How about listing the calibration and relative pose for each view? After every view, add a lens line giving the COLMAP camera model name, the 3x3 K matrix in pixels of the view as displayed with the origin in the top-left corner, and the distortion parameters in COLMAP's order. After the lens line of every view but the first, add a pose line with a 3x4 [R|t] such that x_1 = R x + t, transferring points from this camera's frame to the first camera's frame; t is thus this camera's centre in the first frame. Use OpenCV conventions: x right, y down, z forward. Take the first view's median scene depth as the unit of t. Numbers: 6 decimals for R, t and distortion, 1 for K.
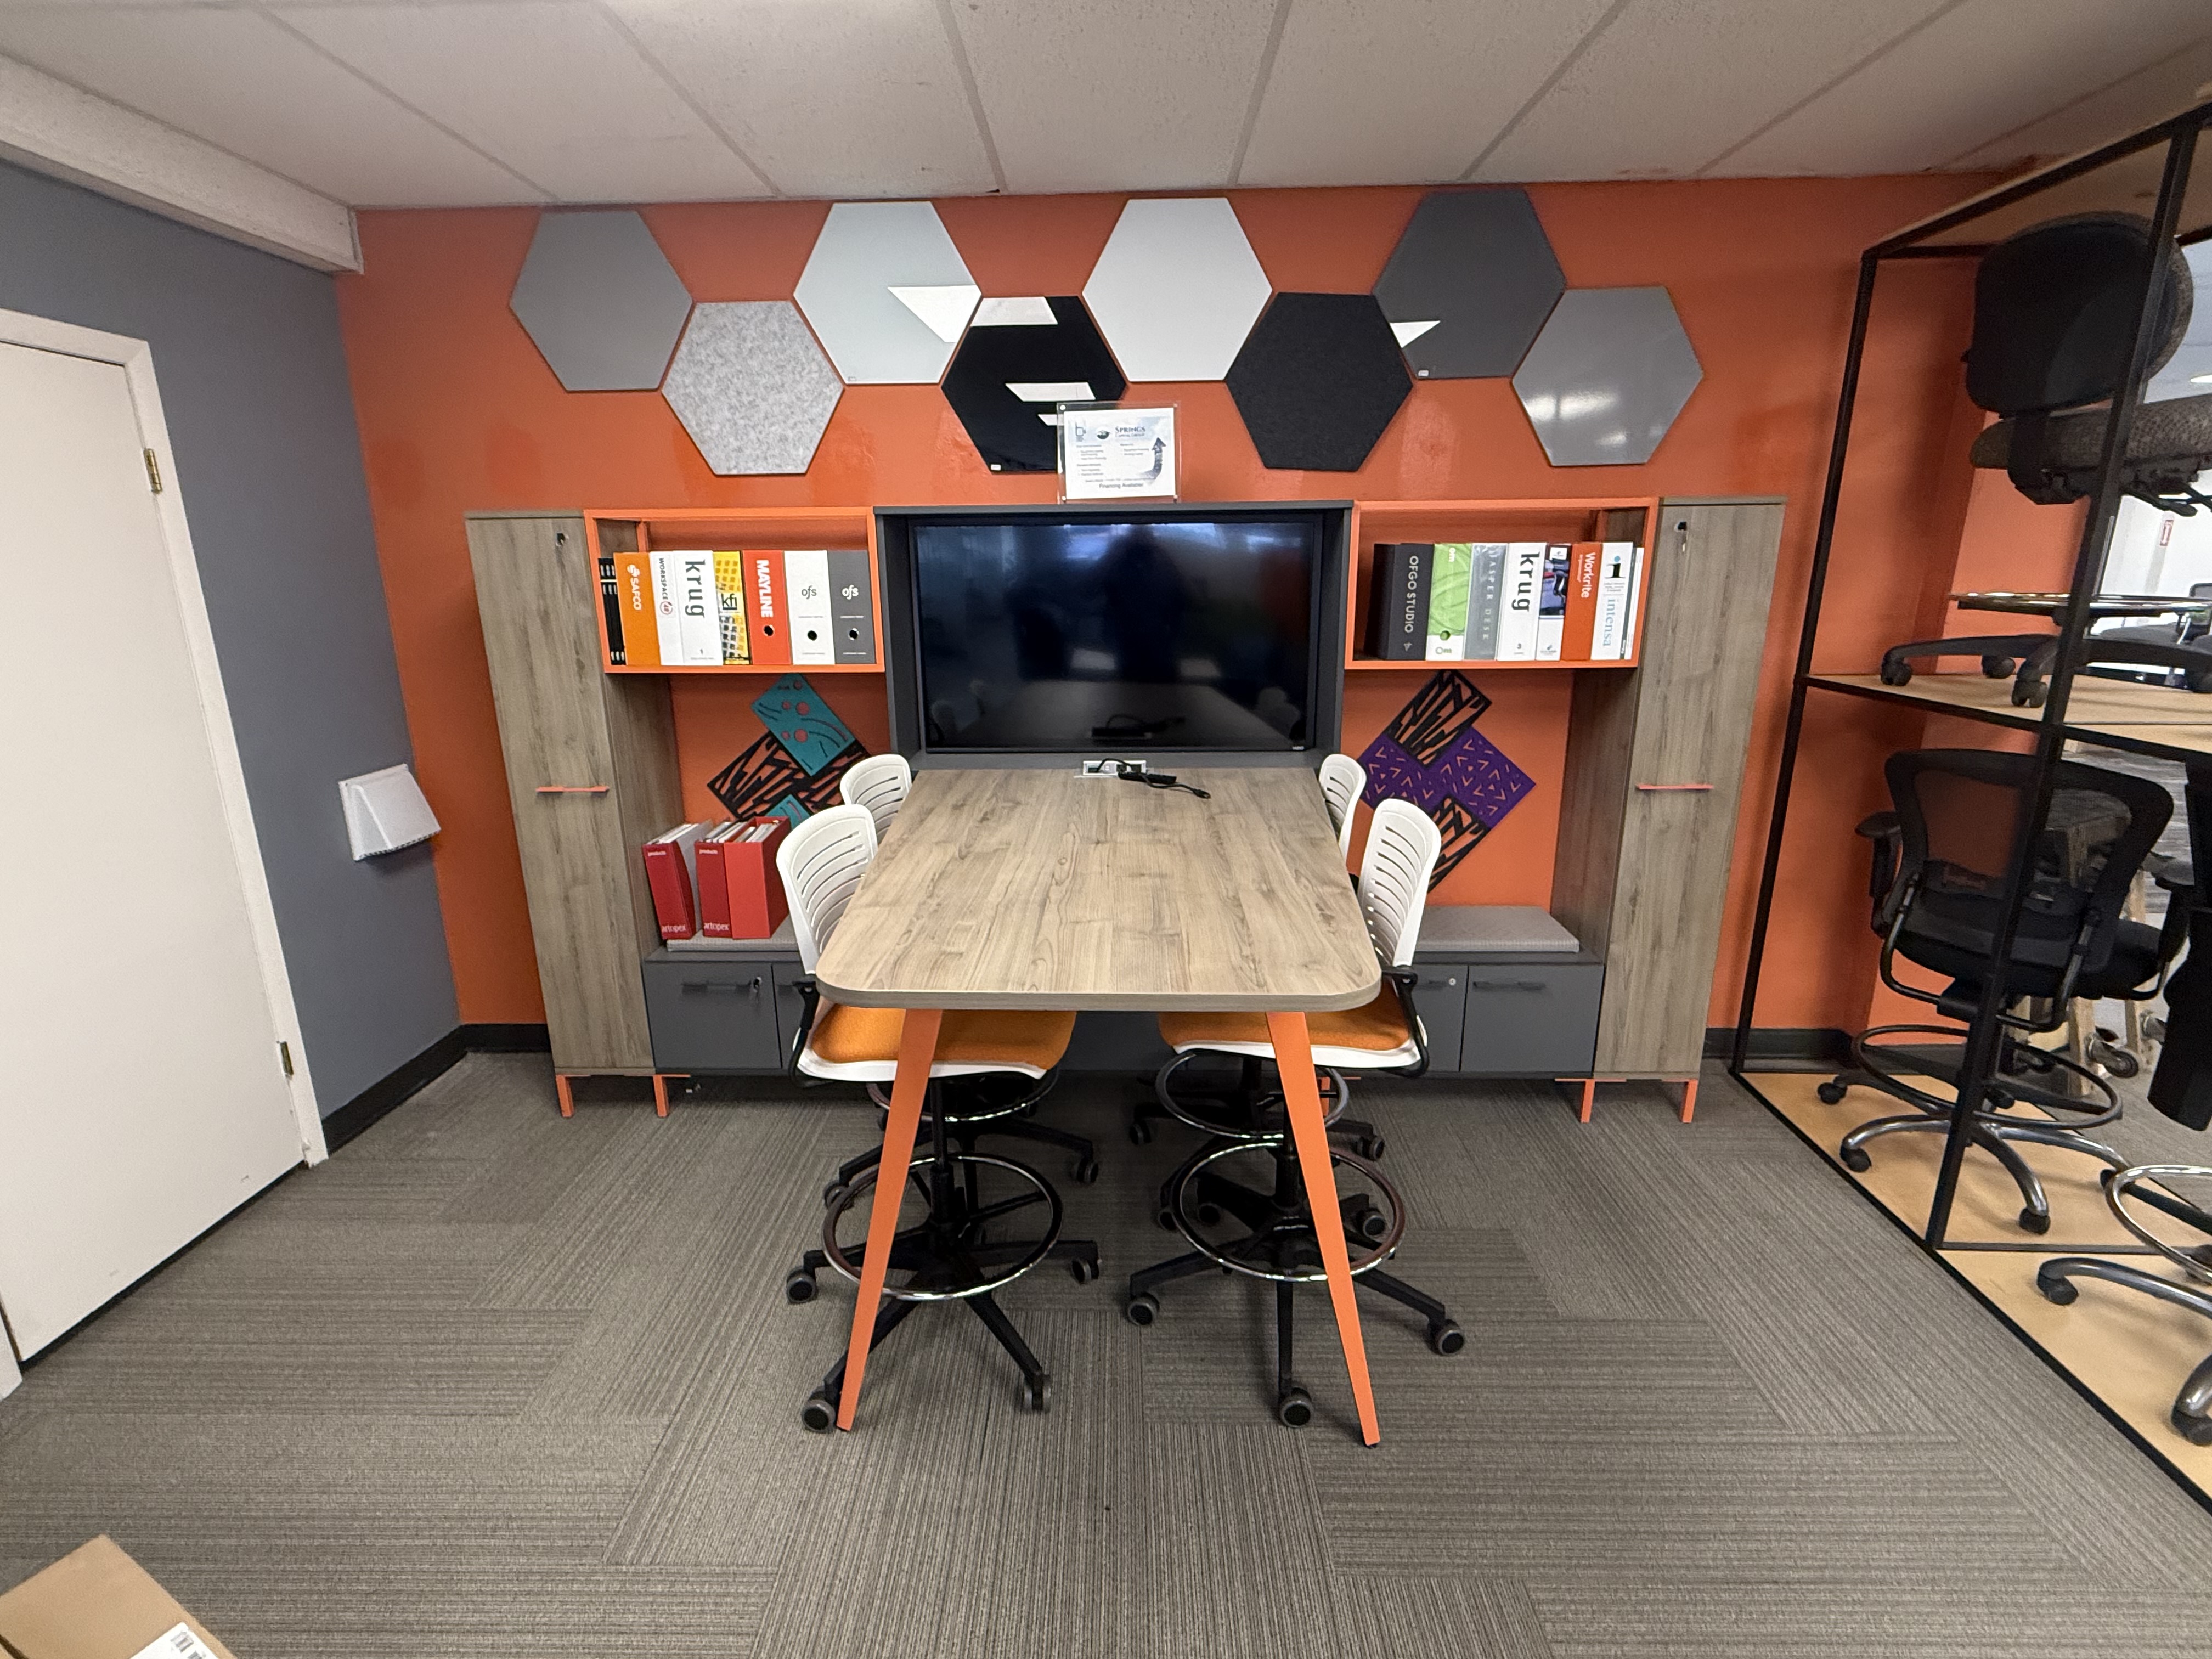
lens RADIAL K [[1035.7, 0, 1101.4], [0, 1035.7, 834.2], [0, 0, 1]] dist [-0.000442, 0.000156]
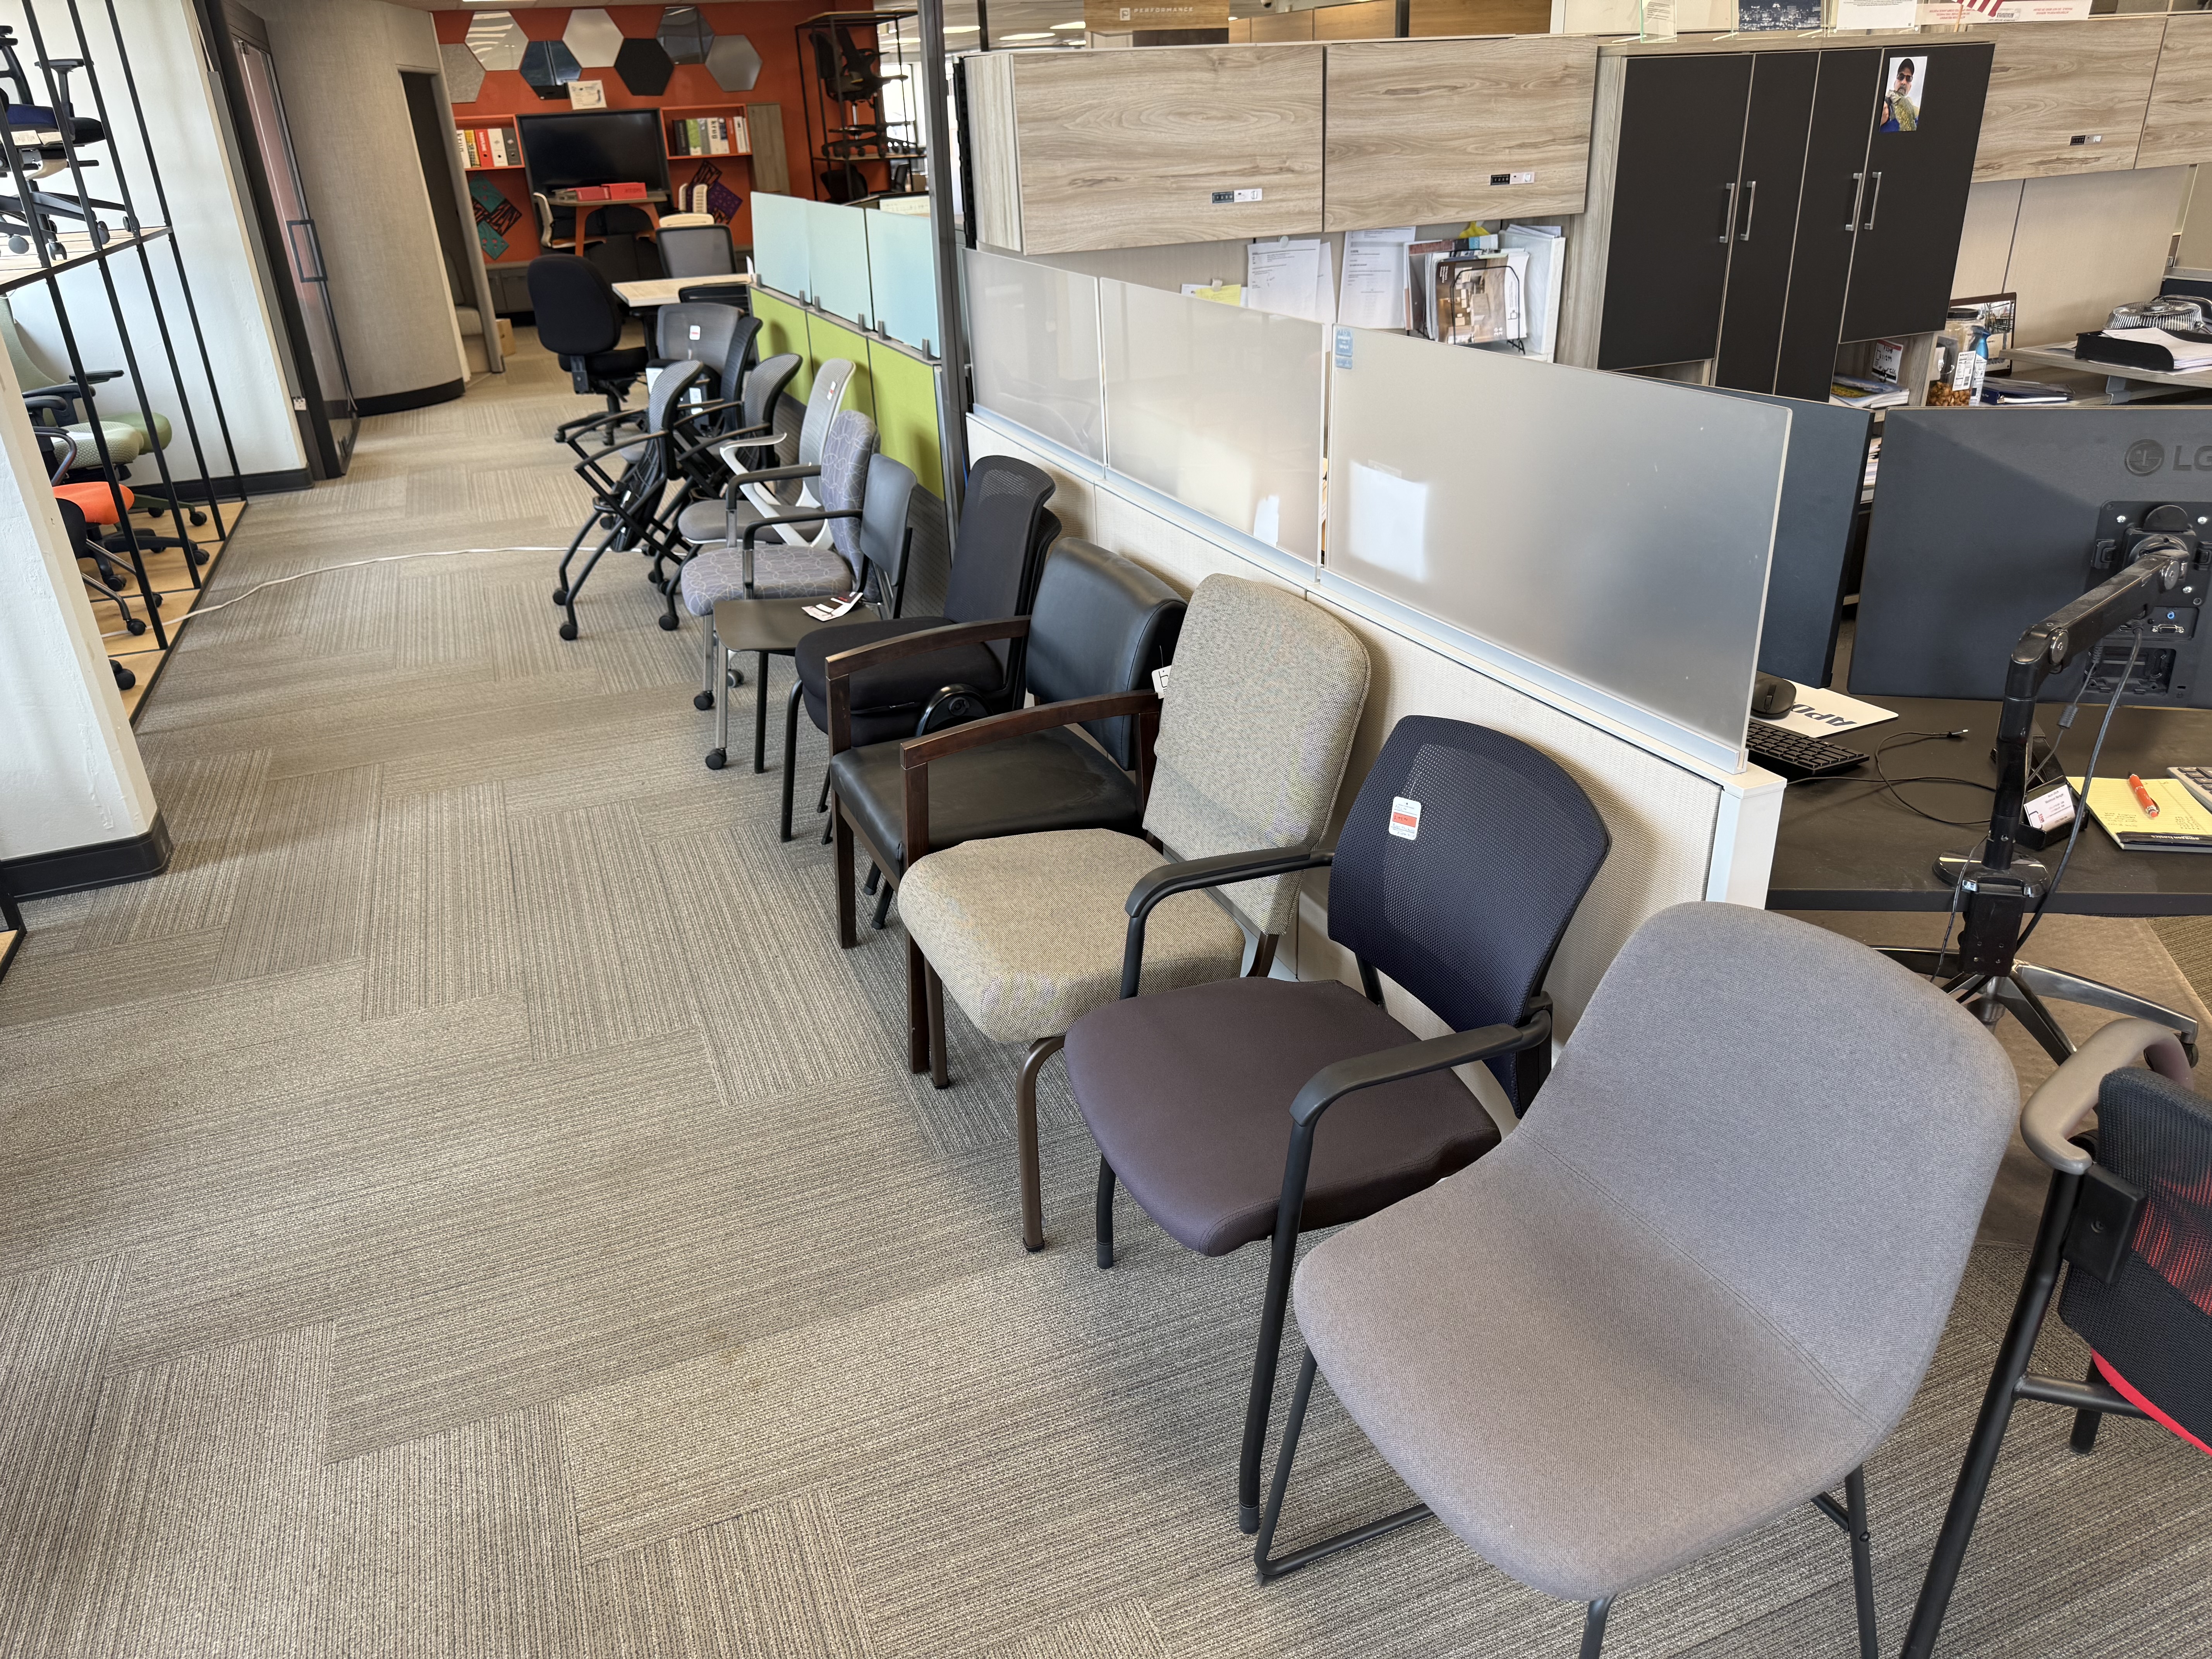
lens RADIAL K [[1566.3, 0, 1103.3], [0, 1566.3, 850.6], [0, 0, 1]] dist [0.005362, -0.012753]
pose [[0.922157, -0.195109, 0.334003, -0.600342], [0.136307, 0.971990, 0.191459, 1.244772], [-0.362003, -0.131028, 0.922922, -4.519811]]
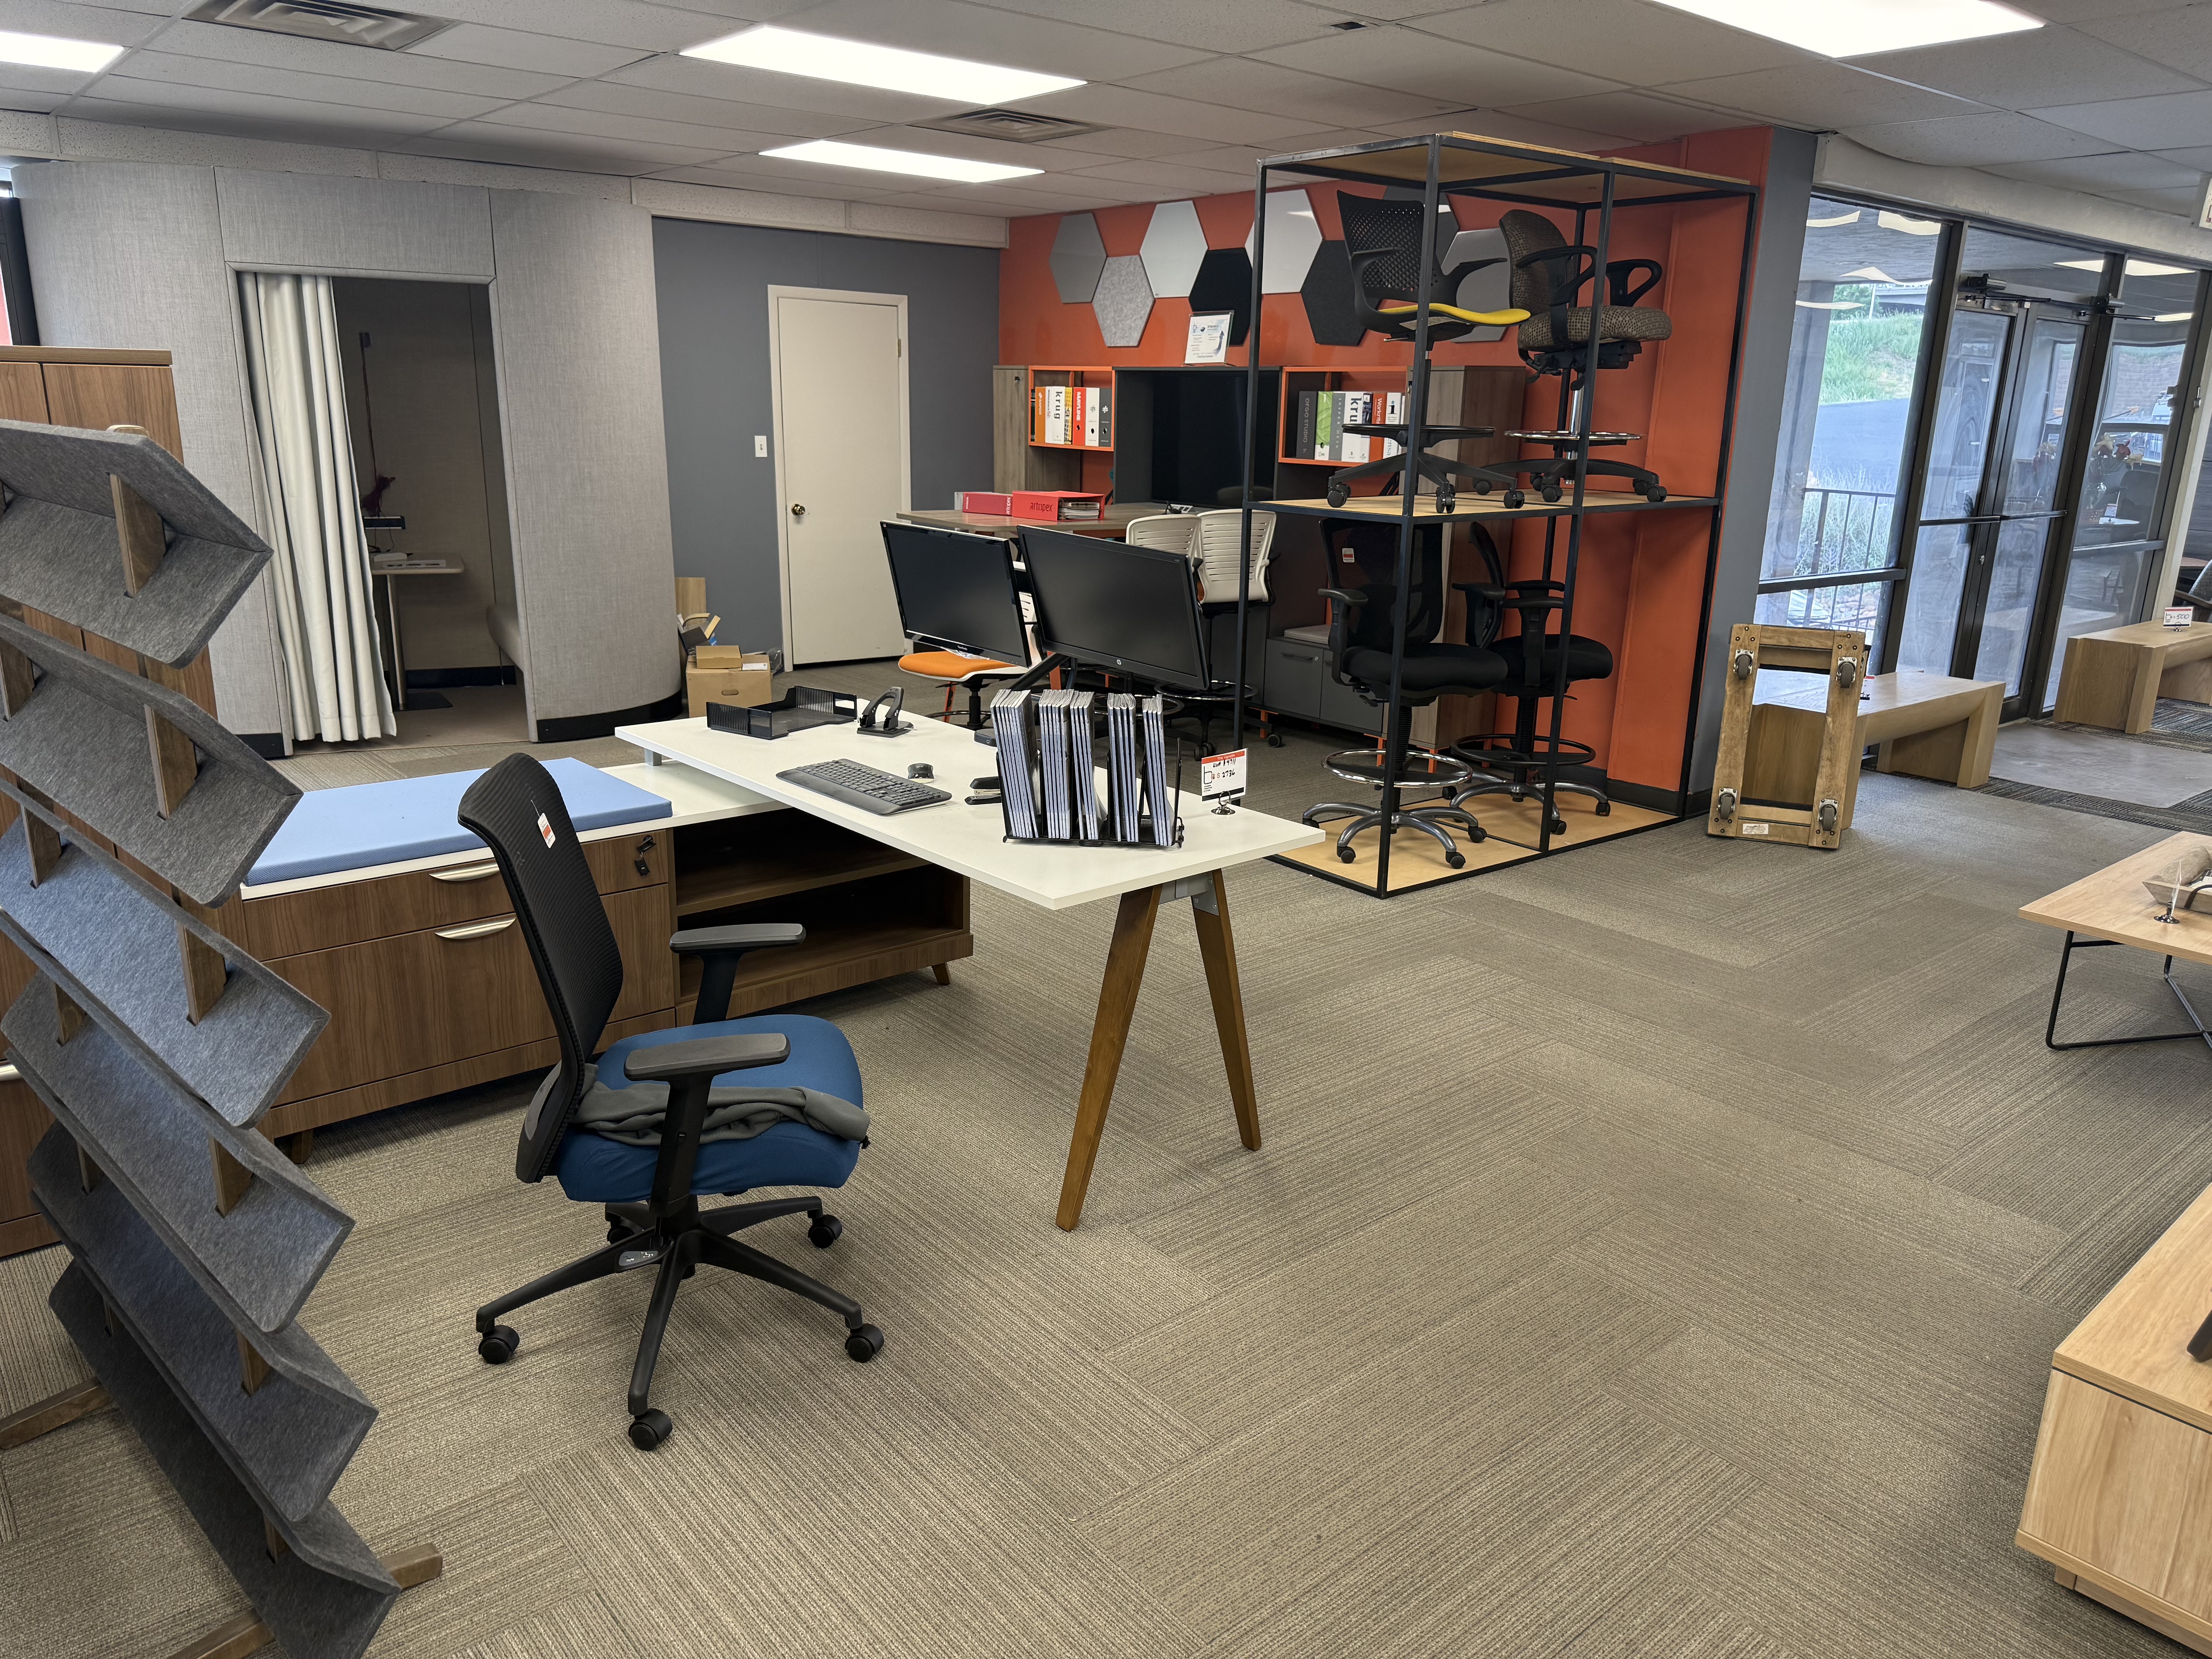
lens RADIAL K [[1566.3, 0, 1109.3], [0, 1566.3, 829.2], [0, 0, 1]] dist [0.005362, -0.012753]
pose [[0.647652, 0.225973, -0.727656, 2.058212], [-0.227402, 0.968810, 0.098463, 0.236102], [0.727211, 0.101701, 0.678838, -0.900422]]
